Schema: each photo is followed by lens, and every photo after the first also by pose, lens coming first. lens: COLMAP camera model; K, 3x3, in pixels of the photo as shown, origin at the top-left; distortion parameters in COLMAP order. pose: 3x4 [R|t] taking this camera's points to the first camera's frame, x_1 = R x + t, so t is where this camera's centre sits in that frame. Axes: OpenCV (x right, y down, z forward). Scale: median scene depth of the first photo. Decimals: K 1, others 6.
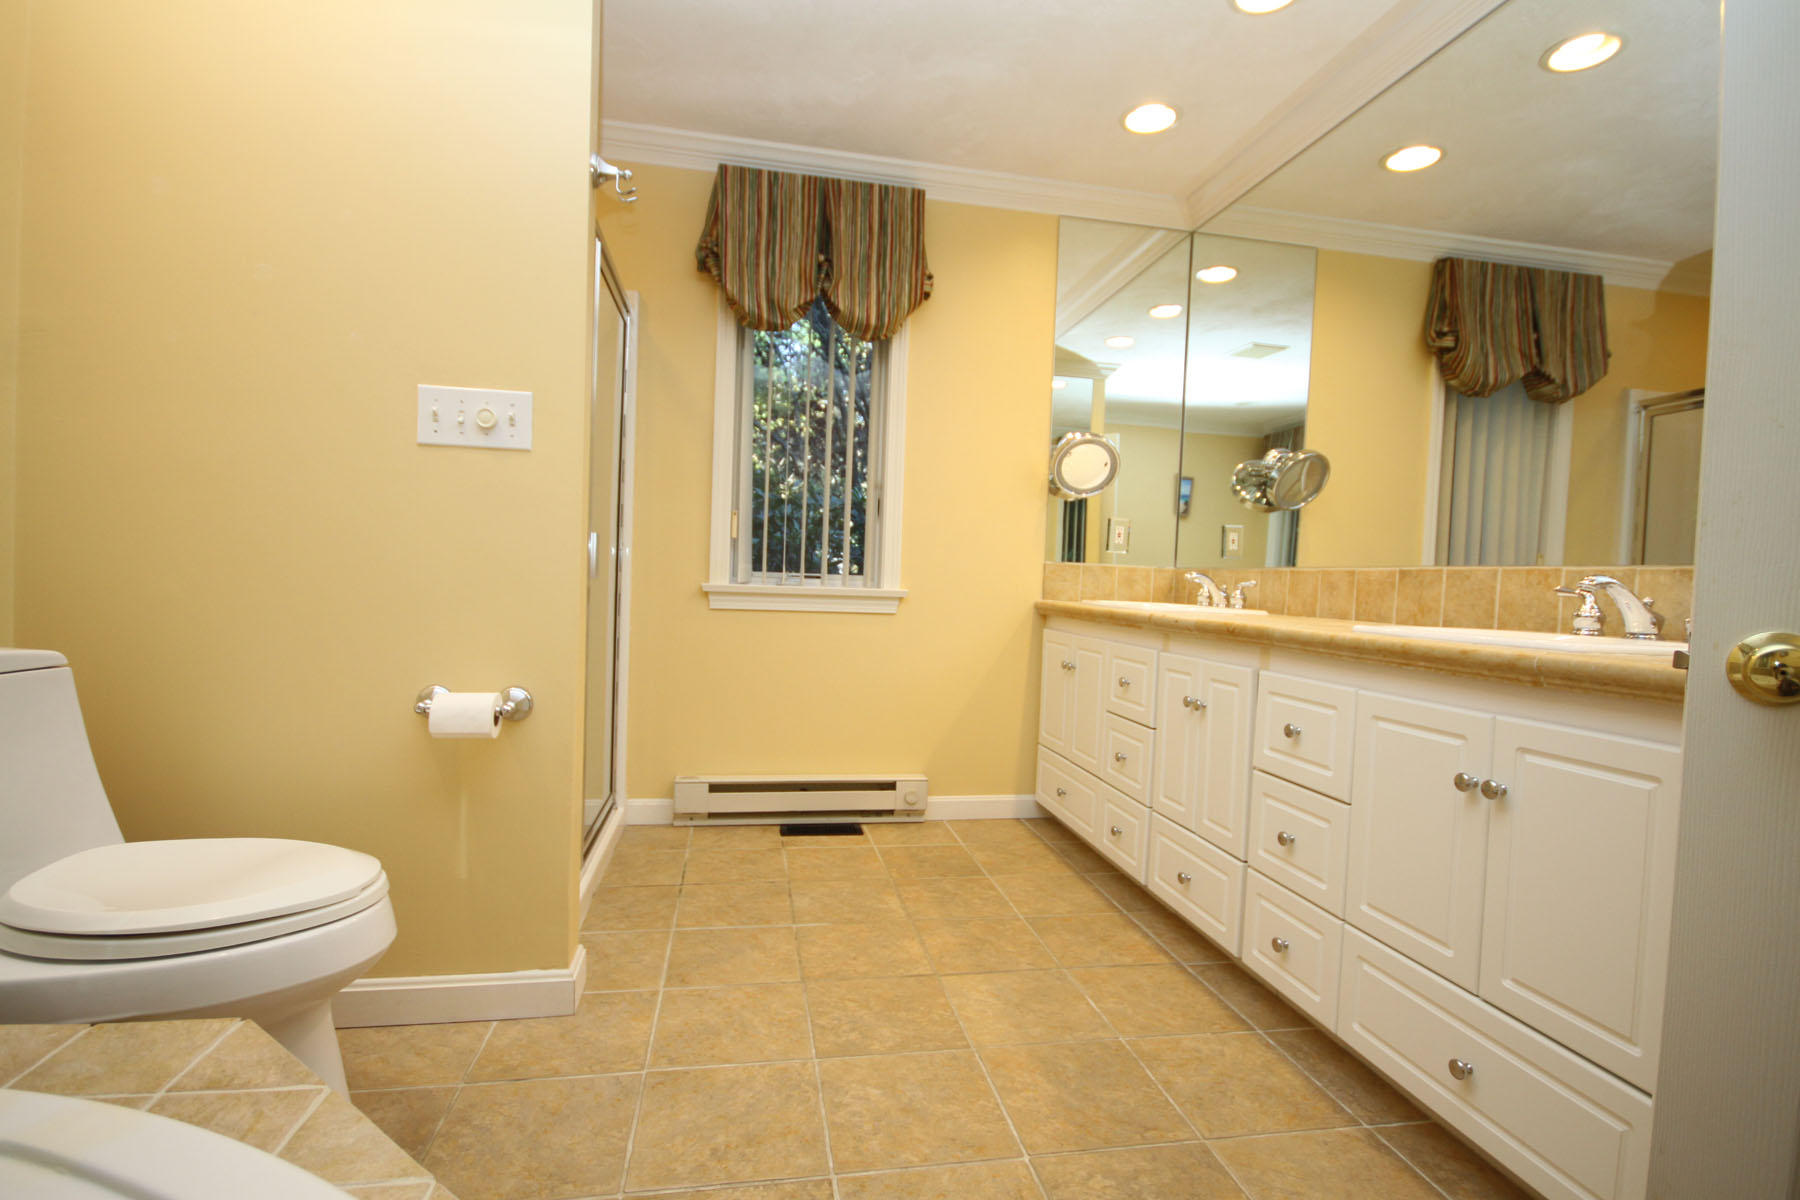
lens RADIAL K [[834.9, 0, 901.1], [0, 834.9, 609.3], [0, 0, 1]] dist [-0.008809, -0.001112]
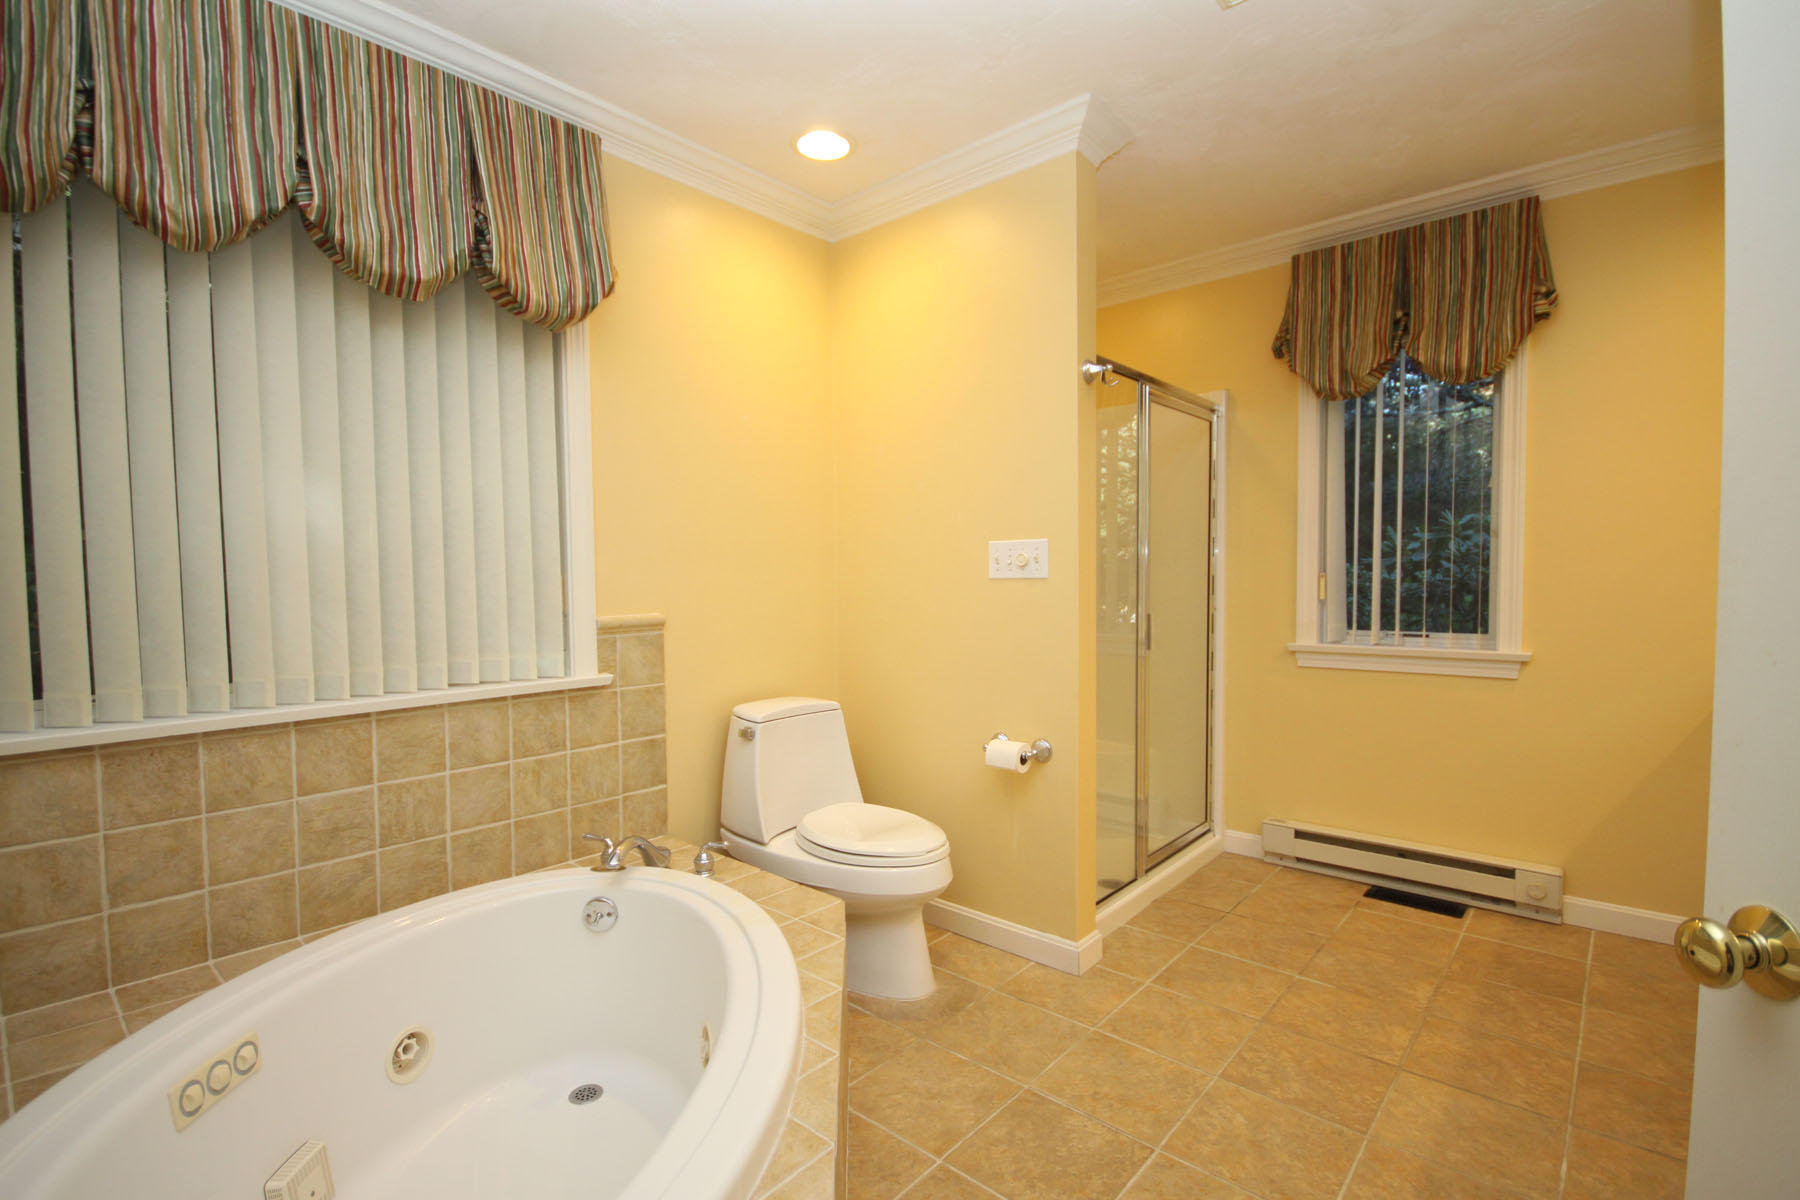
lens RADIAL K [[834.9, 0, 907.3], [0, 834.9, 607.7], [0, 0, 1]] dist [-0.008809, -0.001112]
pose [[0.613934, -0.006021, -0.789334, 0.319969], [0.004615, 0.999981, -0.004039, -0.076879], [0.789344, -0.001163, 0.613950, -0.053614]]
